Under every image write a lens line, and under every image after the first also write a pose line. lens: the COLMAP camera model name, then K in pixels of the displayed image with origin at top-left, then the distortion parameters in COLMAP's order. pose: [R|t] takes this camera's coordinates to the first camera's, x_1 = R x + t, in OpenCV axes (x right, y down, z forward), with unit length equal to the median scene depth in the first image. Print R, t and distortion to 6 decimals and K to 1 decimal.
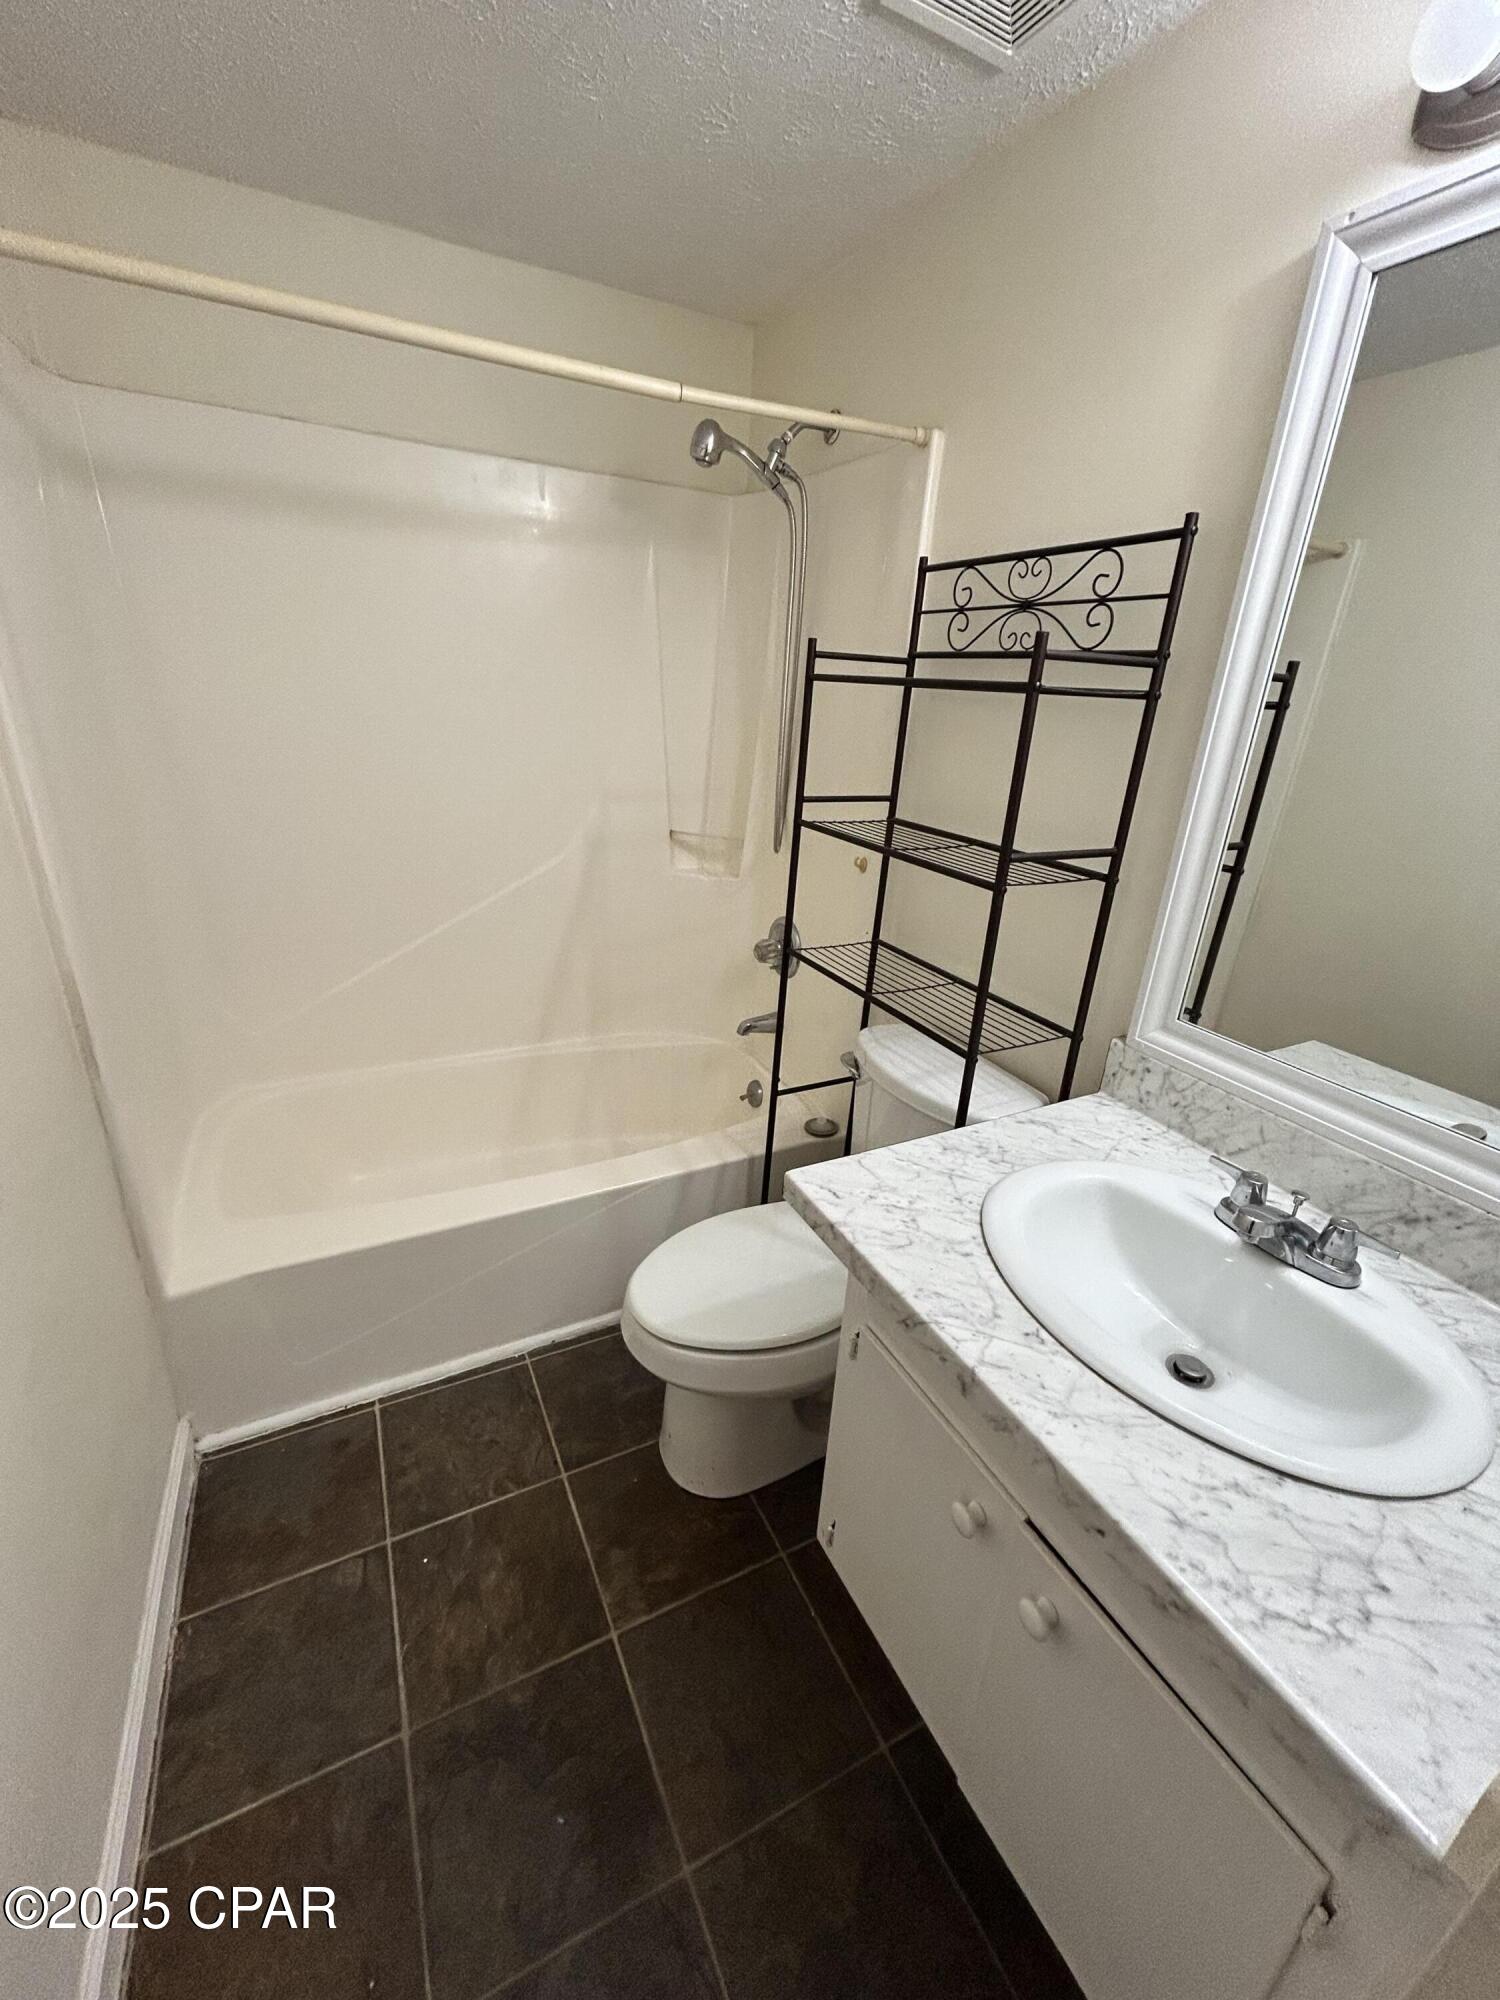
lens RADIAL K [[814.1, 0, 741.7], [0, 814.1, 994.3], [0, 0, 1]] dist [0.000790, 0.000346]
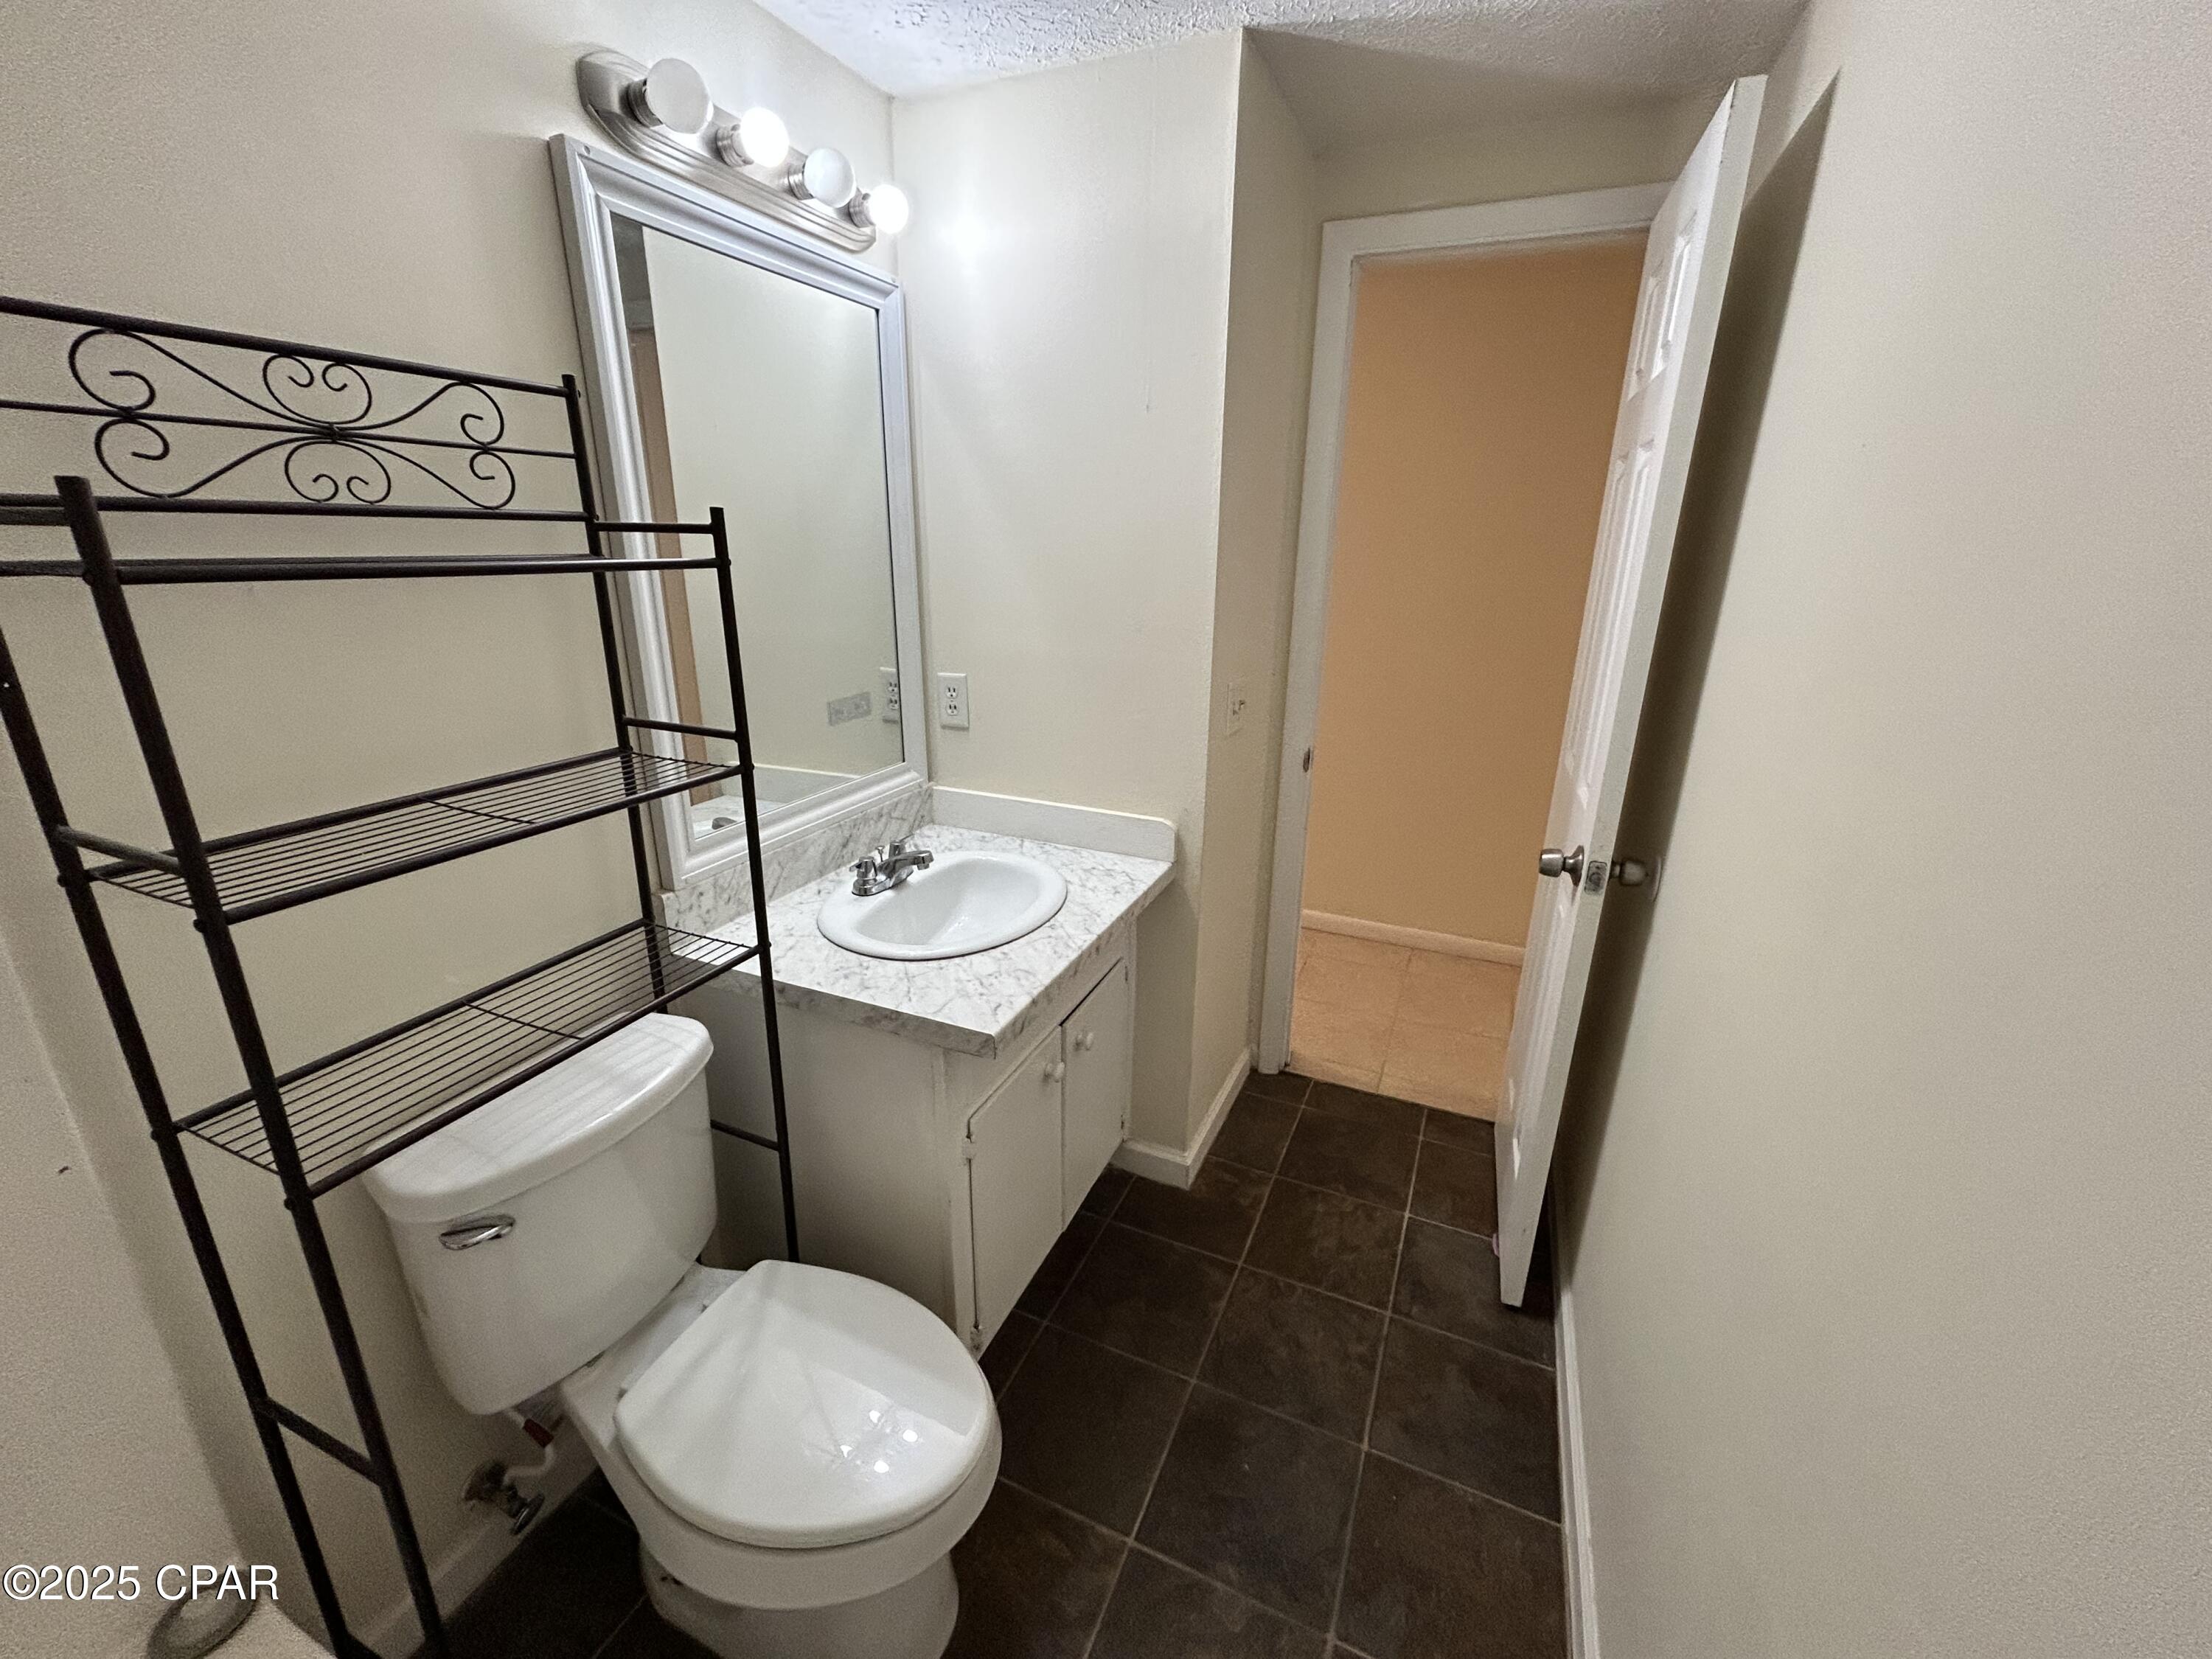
lens RADIAL K [[900.4, 0, 1094.0], [0, 900.4, 829.4], [0, 0, 1]] dist [0.000790, 0.000346]
pose [[-0.631829, -0.298326, 0.715397, -0.670533], [0.233213, 0.807030, 0.542508, -0.510846], [-0.739191, 0.509612, -0.440332, 1.114040]]
